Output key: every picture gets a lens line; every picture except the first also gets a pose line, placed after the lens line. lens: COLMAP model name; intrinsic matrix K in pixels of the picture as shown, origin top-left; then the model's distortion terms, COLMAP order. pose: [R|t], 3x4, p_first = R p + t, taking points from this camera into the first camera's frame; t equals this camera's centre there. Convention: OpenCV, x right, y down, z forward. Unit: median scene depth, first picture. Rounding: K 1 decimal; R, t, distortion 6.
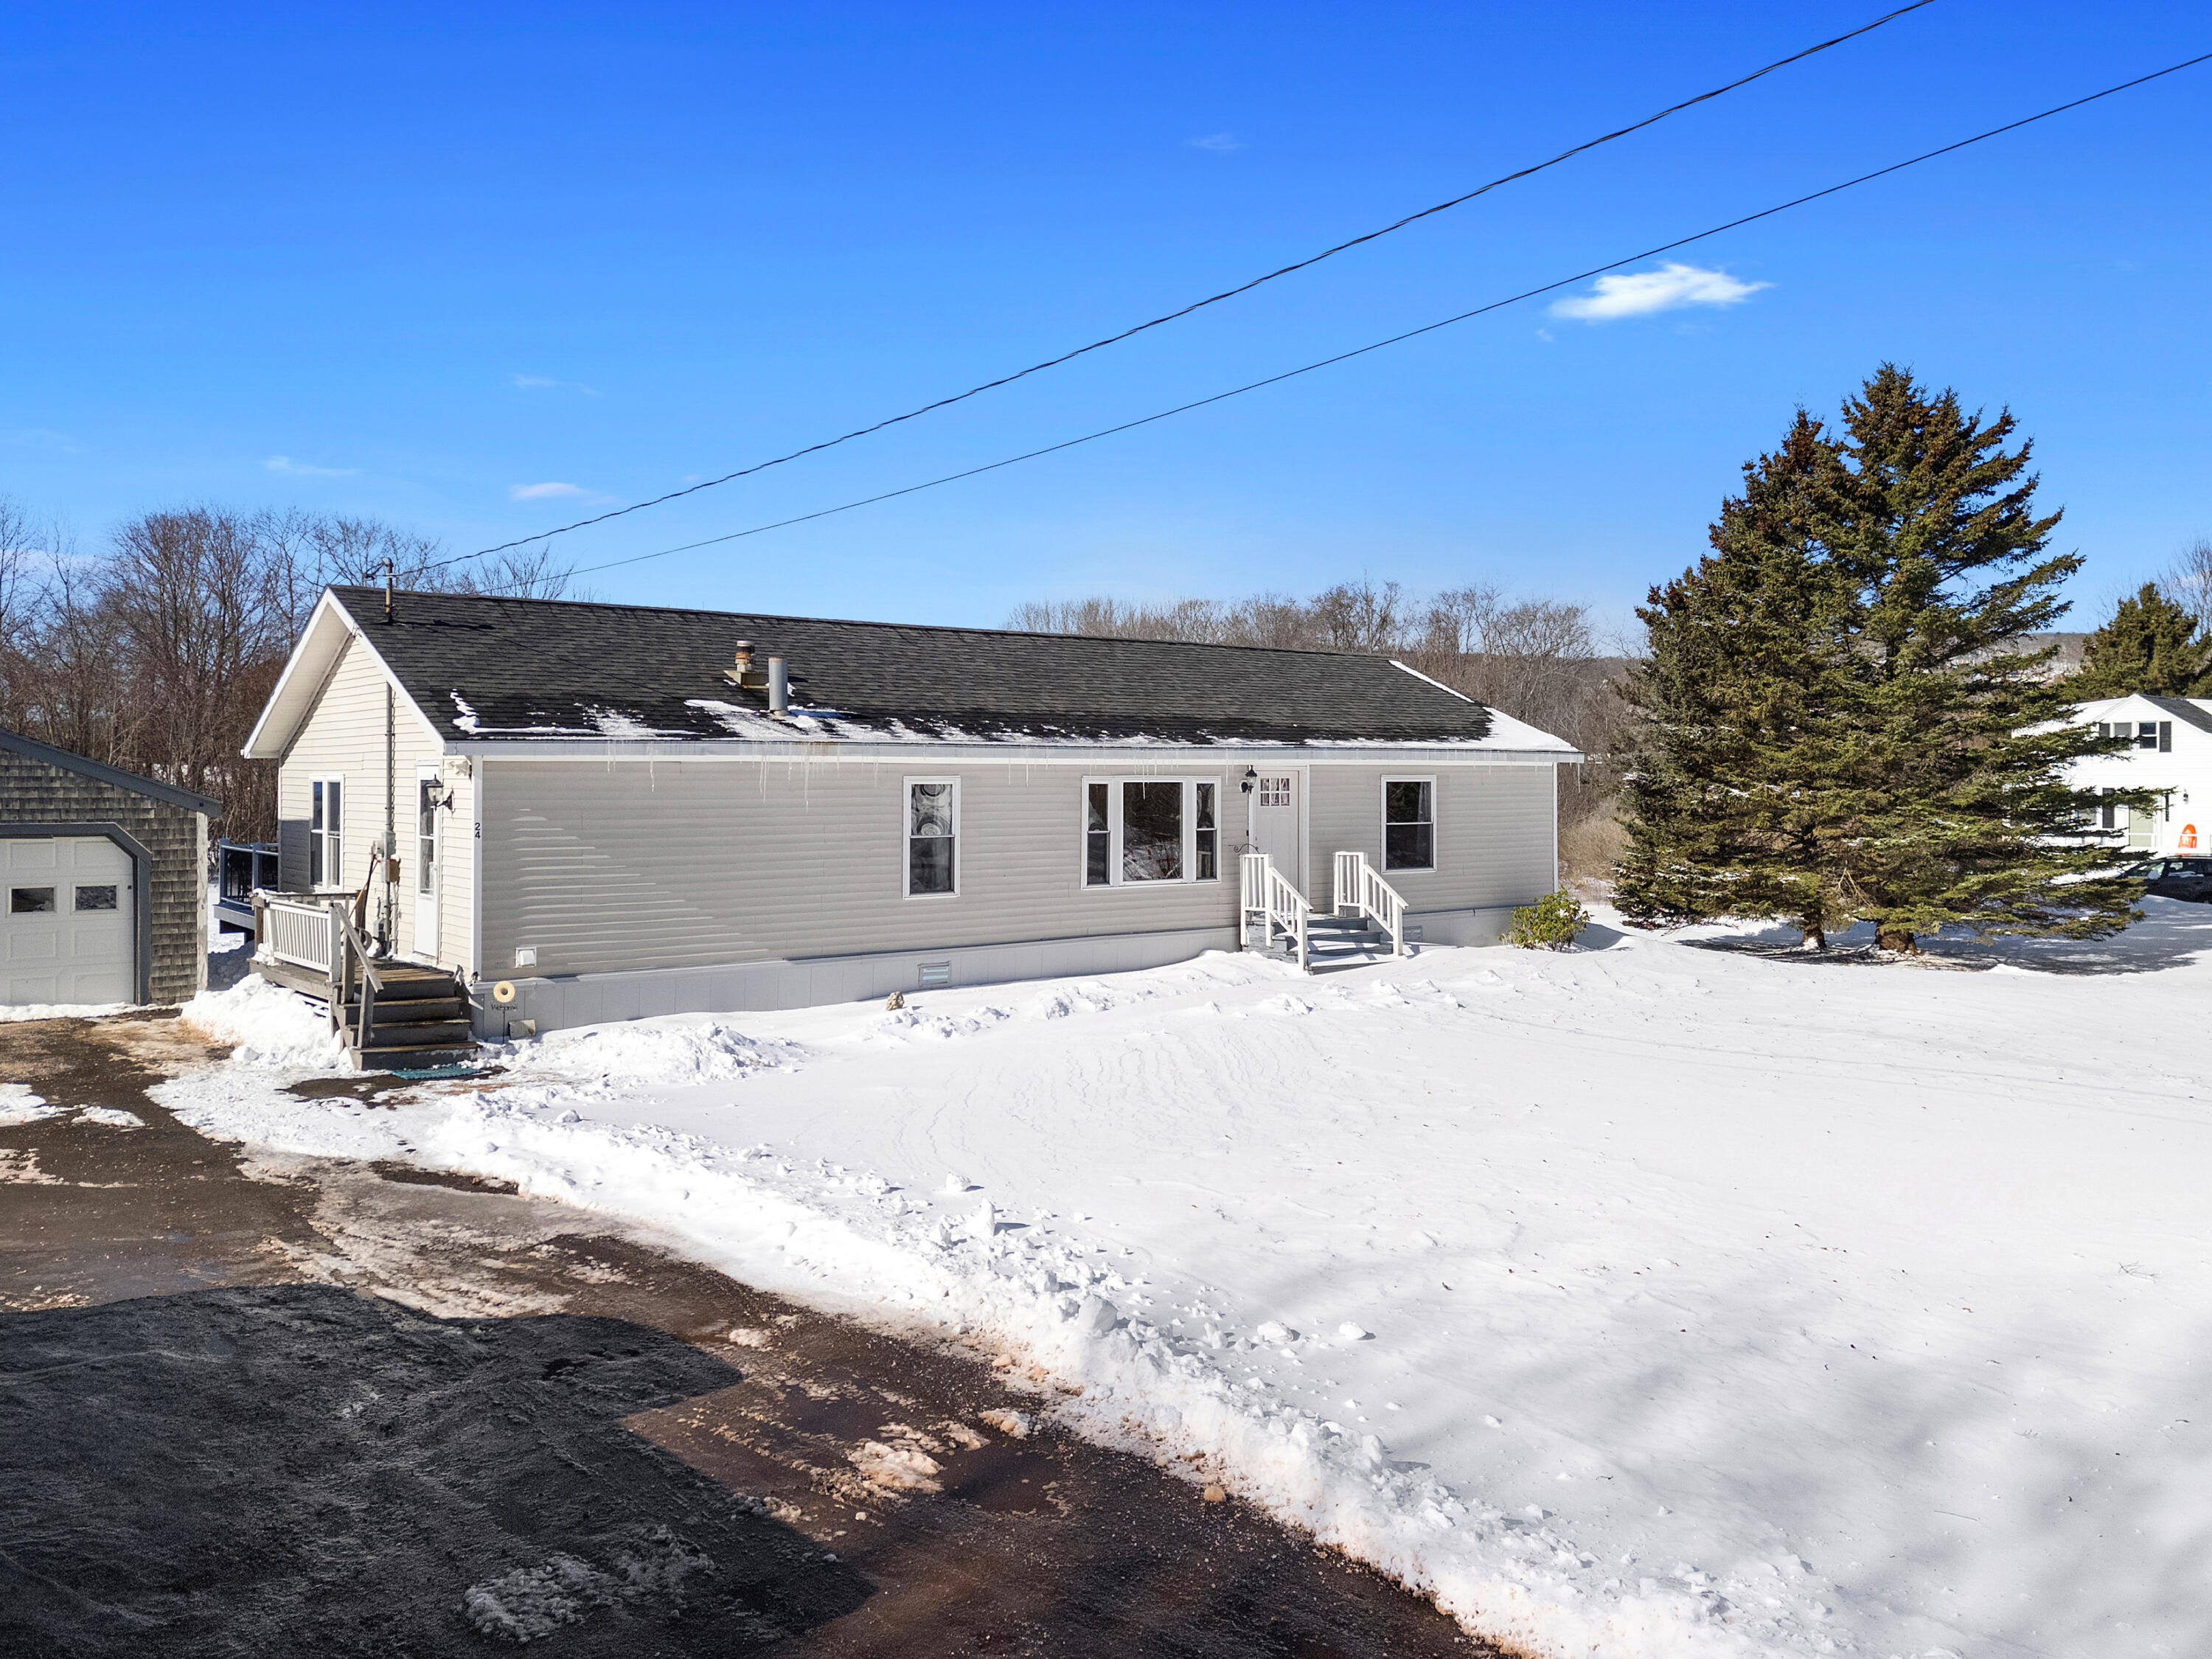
lens RADIAL K [[1712.1, 0, 1114.8], [0, 1712.1, 760.6], [0, 0, 1]] dist [0.106880, -0.139521]
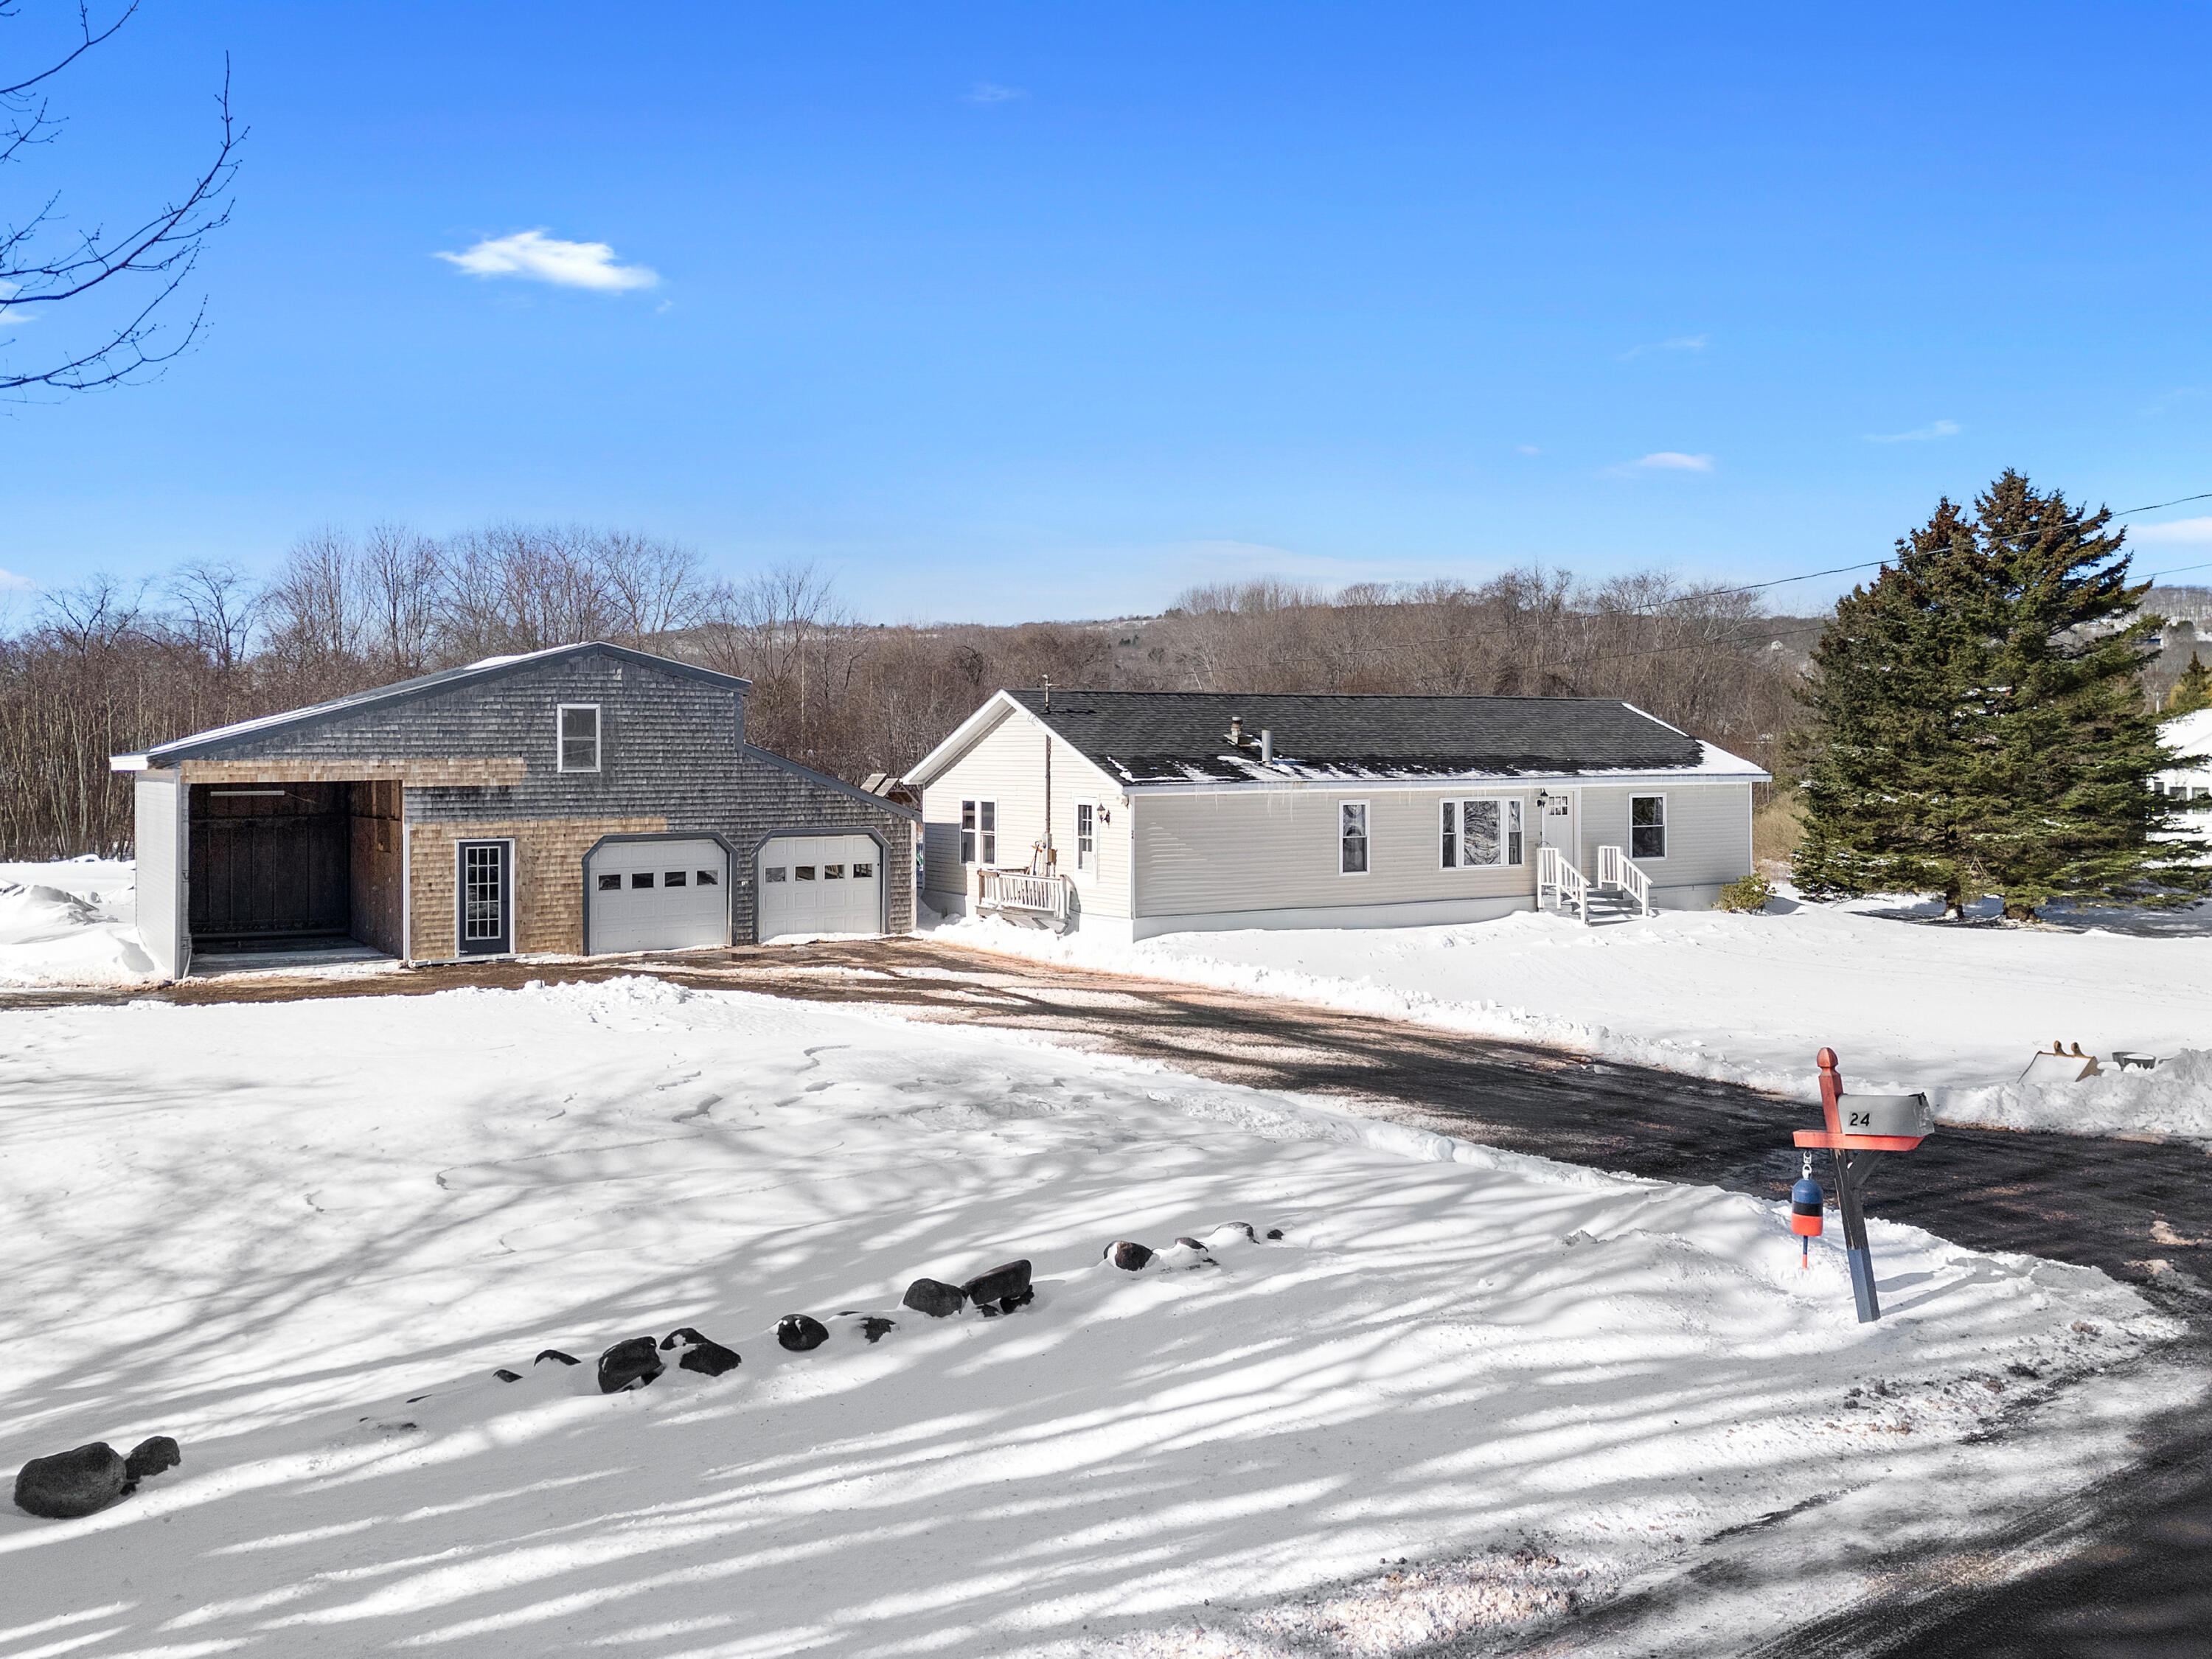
lens RADIAL K [[1745.4, 0, 1071.3], [0, 1745.4, 739.9], [0, 0, 1]] dist [0.041065, -0.011075]
pose [[0.994528, -0.001991, -0.104456, -0.123341], [0.002385, 0.999991, 0.003648, -0.033348], [0.104447, -0.003877, 0.994523, -0.408753]]
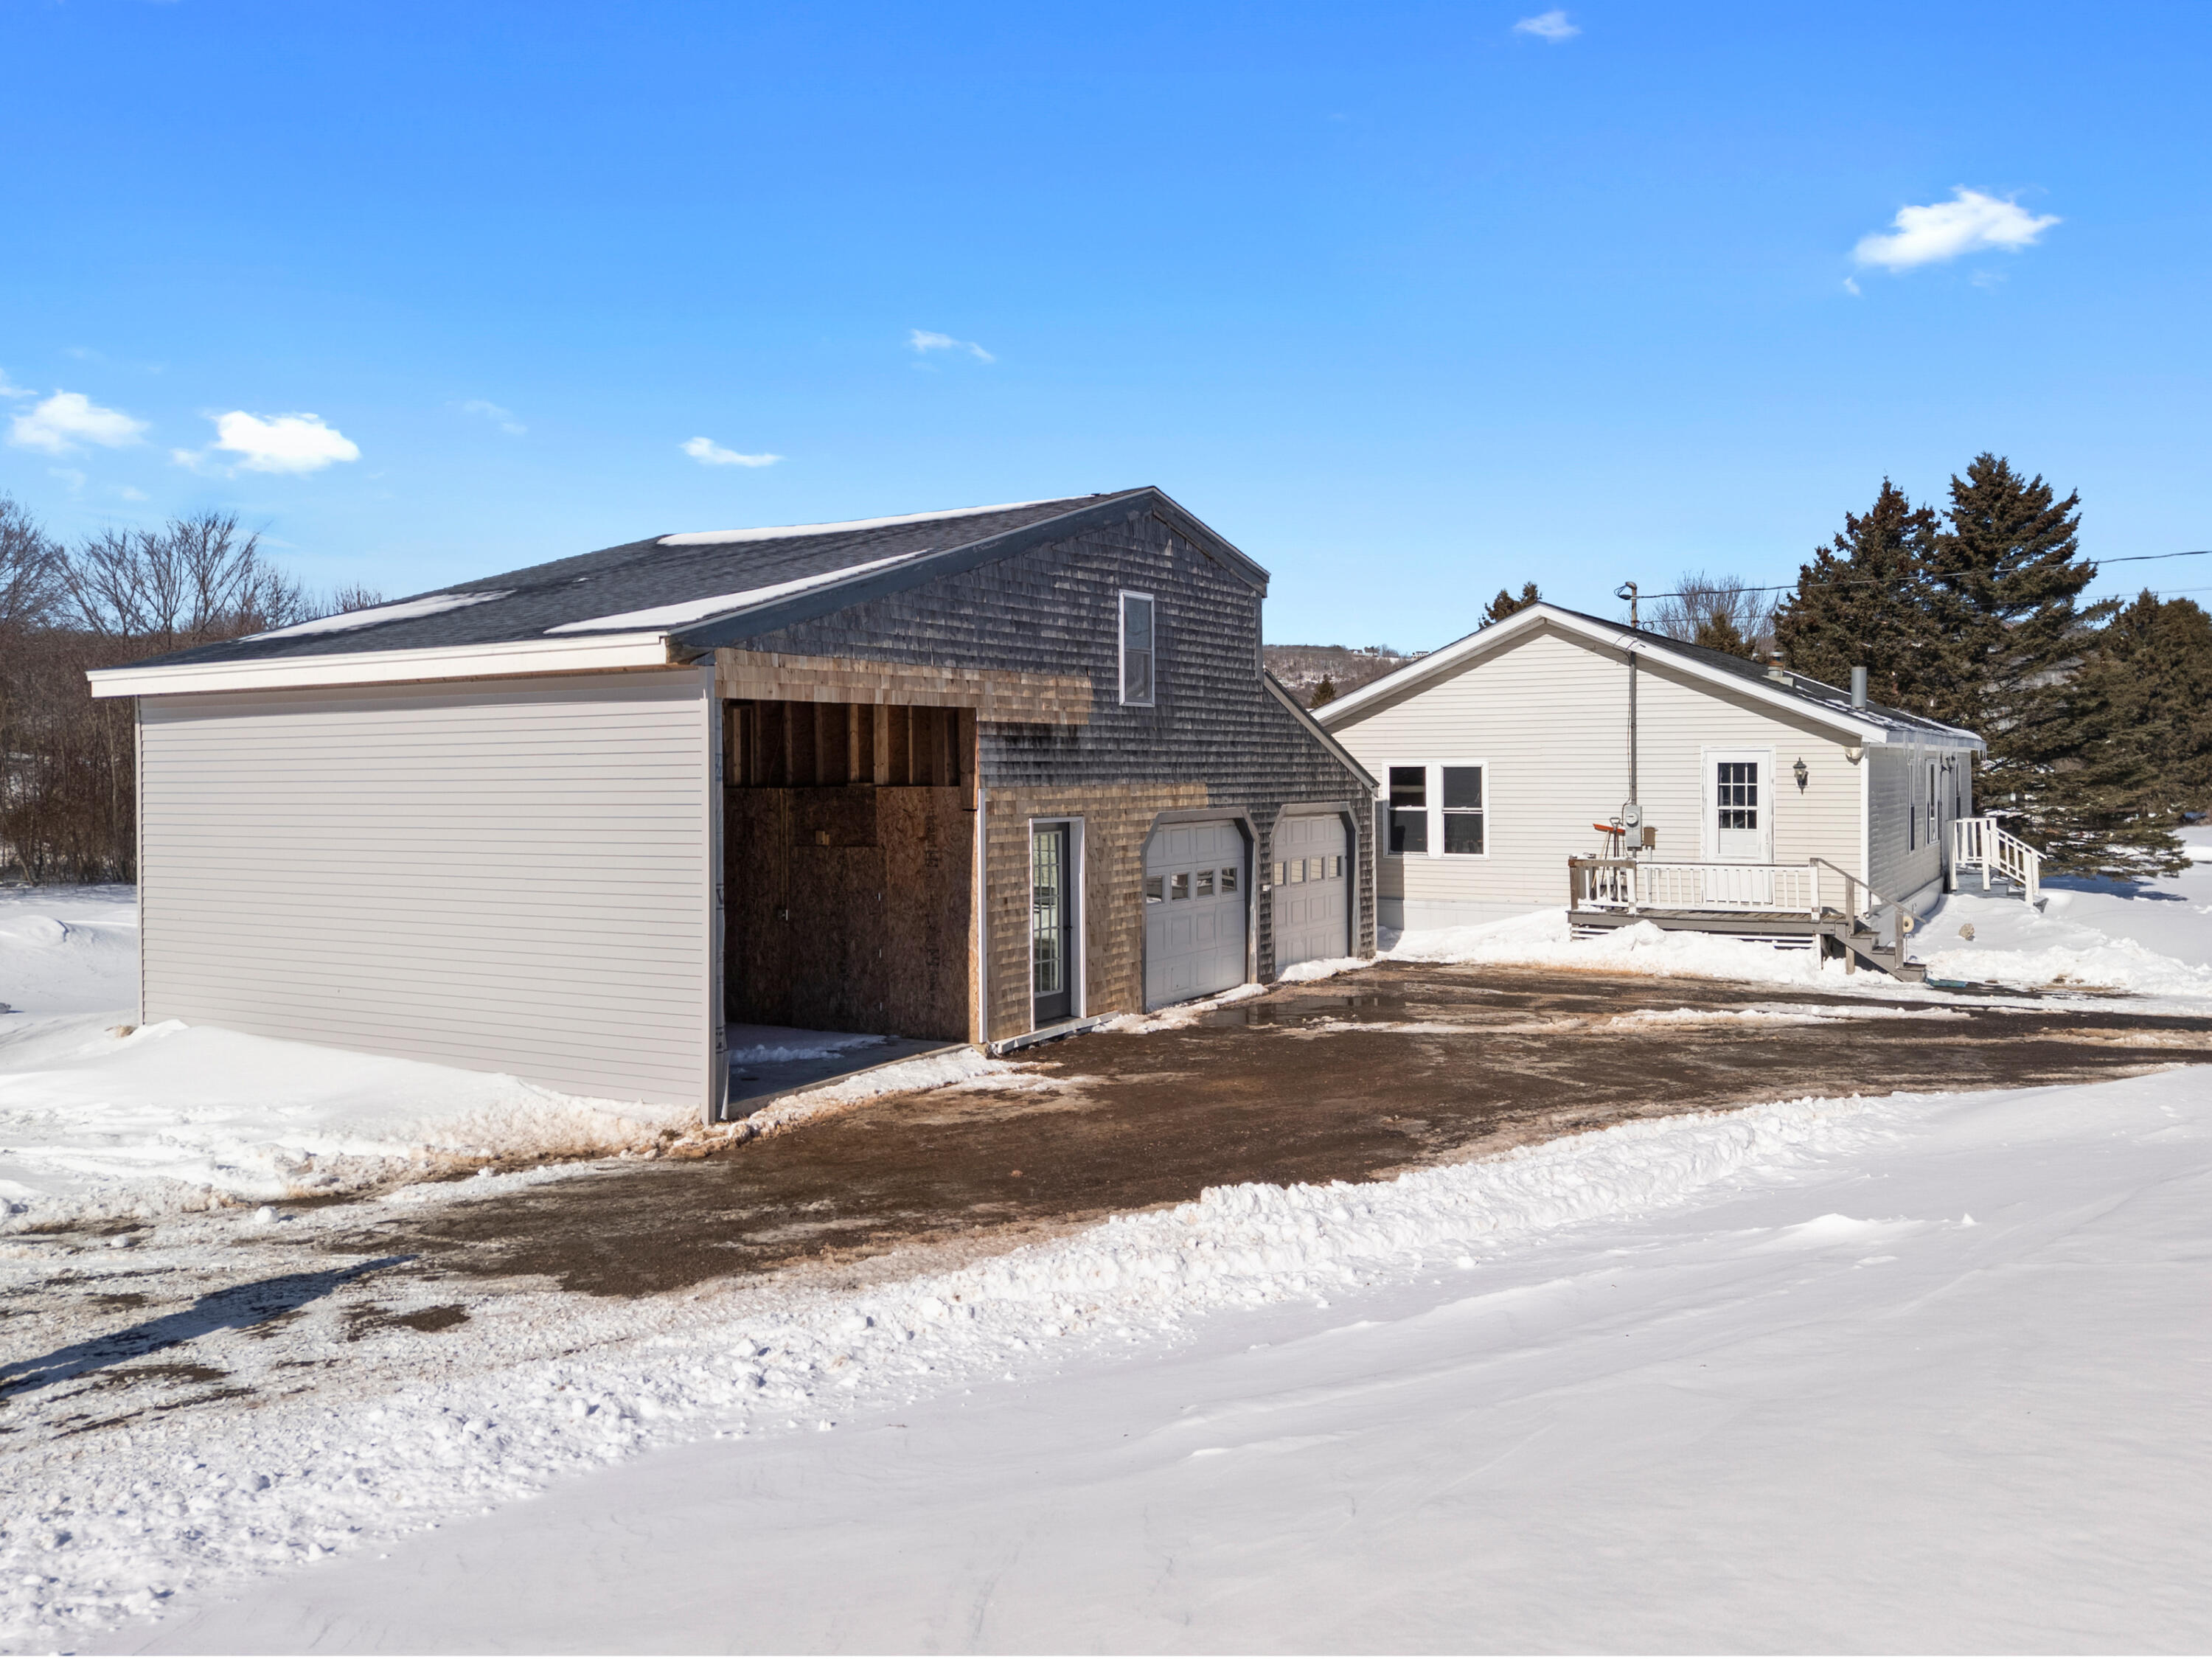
lens RADIAL K [[1712.1, 0, 1114.8], [0, 1712.1, 760.6], [0, 0, 1]] dist [0.106880, -0.139521]
pose [[0.930913, 0.000972, 0.365239, -0.709013], [-0.002751, 0.999987, 0.004351, 0.002733], [-0.365230, -0.005055, 0.930904, 0.002155]]
